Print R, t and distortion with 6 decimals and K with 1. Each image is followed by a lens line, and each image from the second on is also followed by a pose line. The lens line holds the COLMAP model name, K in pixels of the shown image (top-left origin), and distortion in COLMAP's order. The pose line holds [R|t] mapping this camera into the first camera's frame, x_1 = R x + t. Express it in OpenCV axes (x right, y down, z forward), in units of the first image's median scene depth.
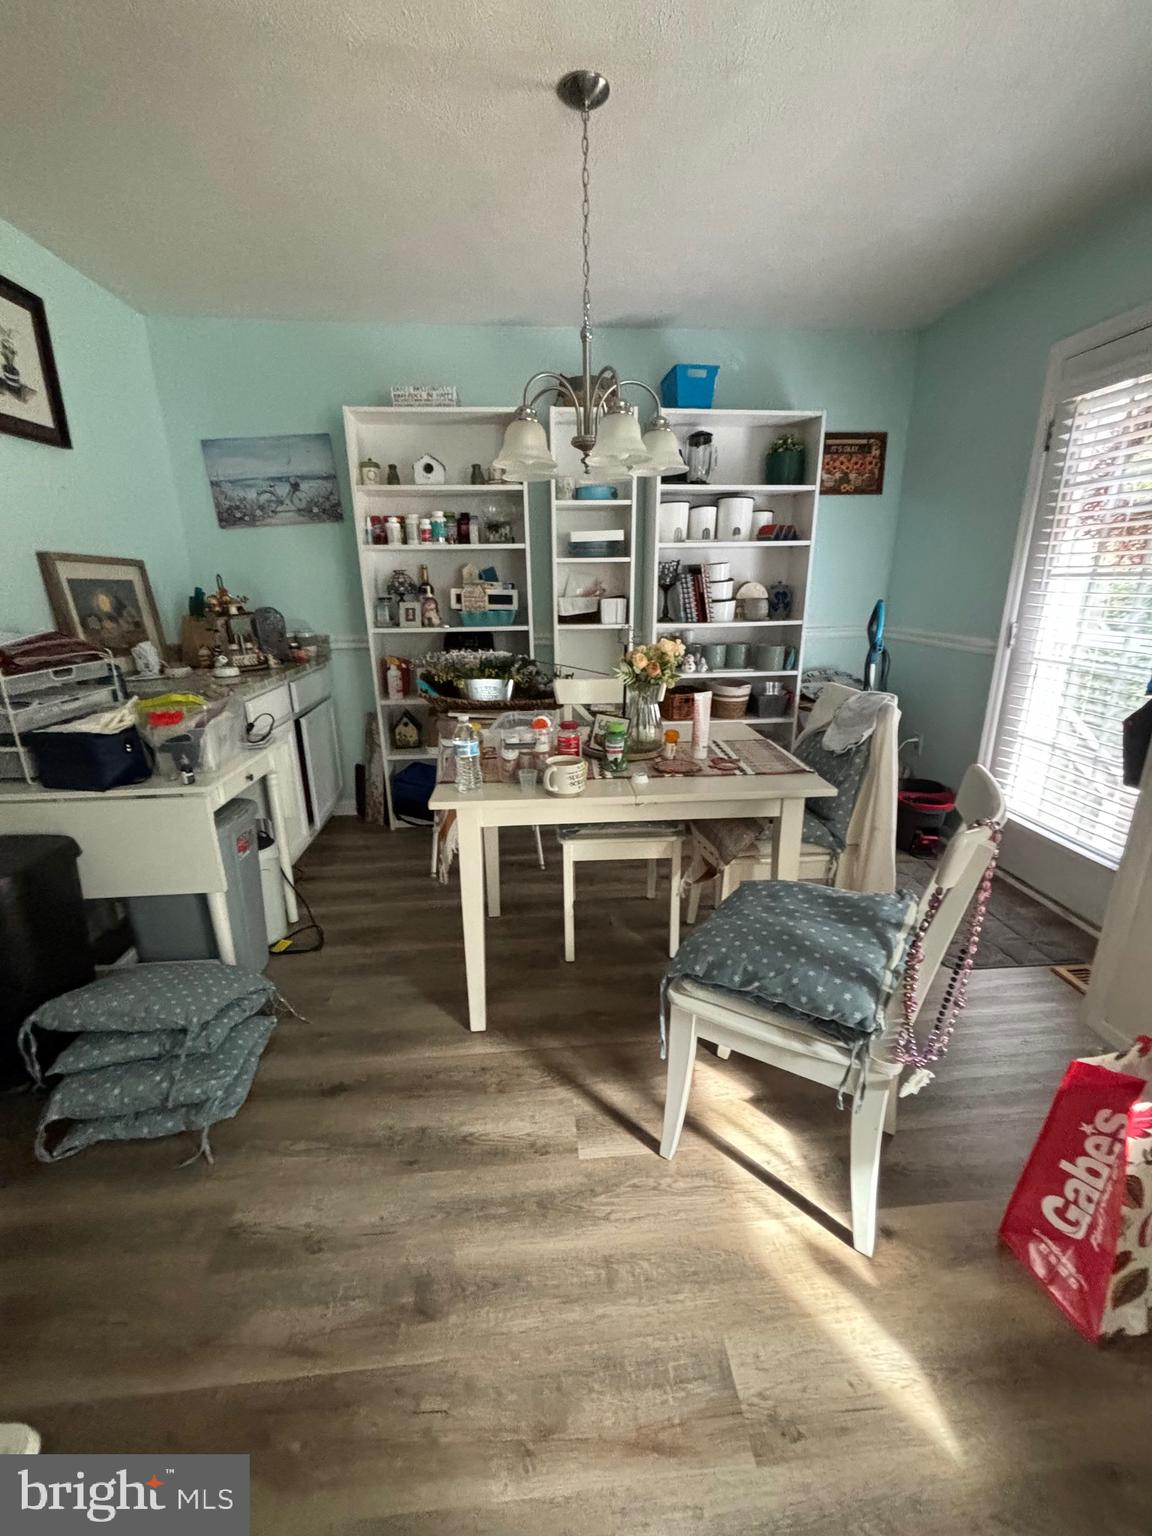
lens RADIAL K [[627.7, 0, 576.0], [0, 627.7, 768.0], [0, 0, 1]] dist [-0.000109, 0.000001]
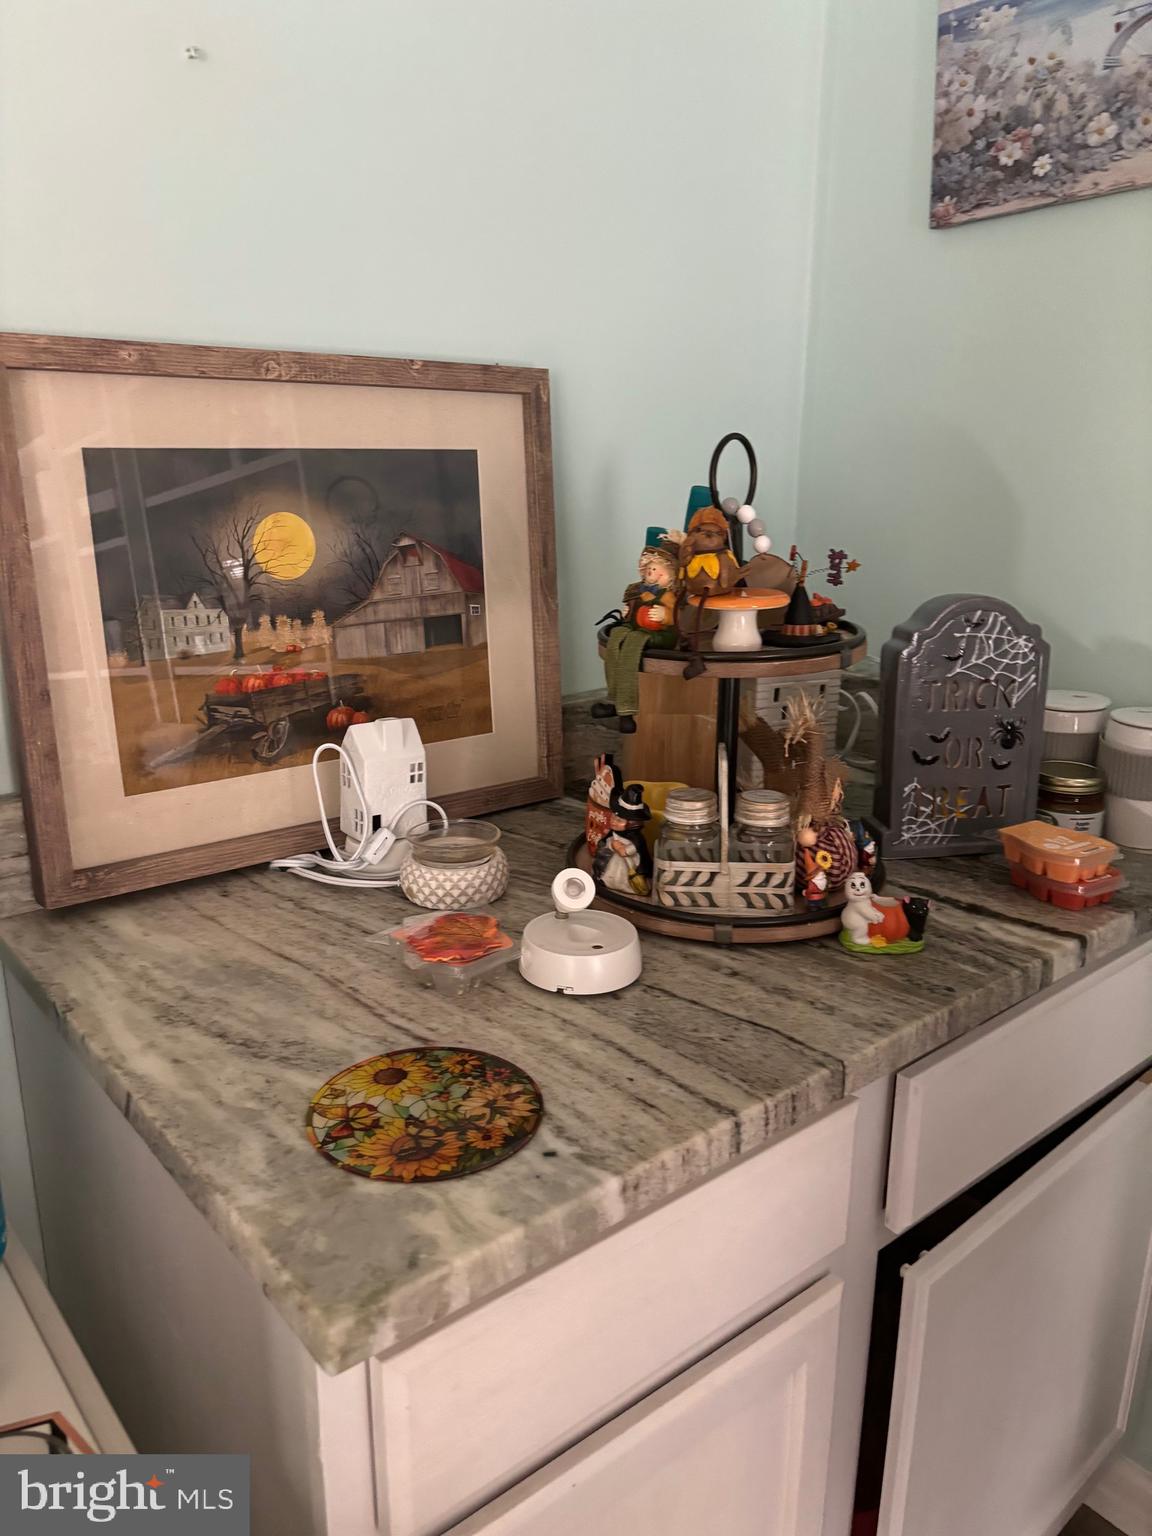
lens RADIAL K [[1160.4, 0, 576.0], [0, 1160.4, 768.0], [0, 0, 1]] dist [-0.003465, -0.005611]
pose [[0.560123, 0.245059, -0.791333, -0.253033], [-0.245403, 0.961453, 0.124039, -0.211729], [0.791227, 0.124718, 0.598670, 0.668317]]
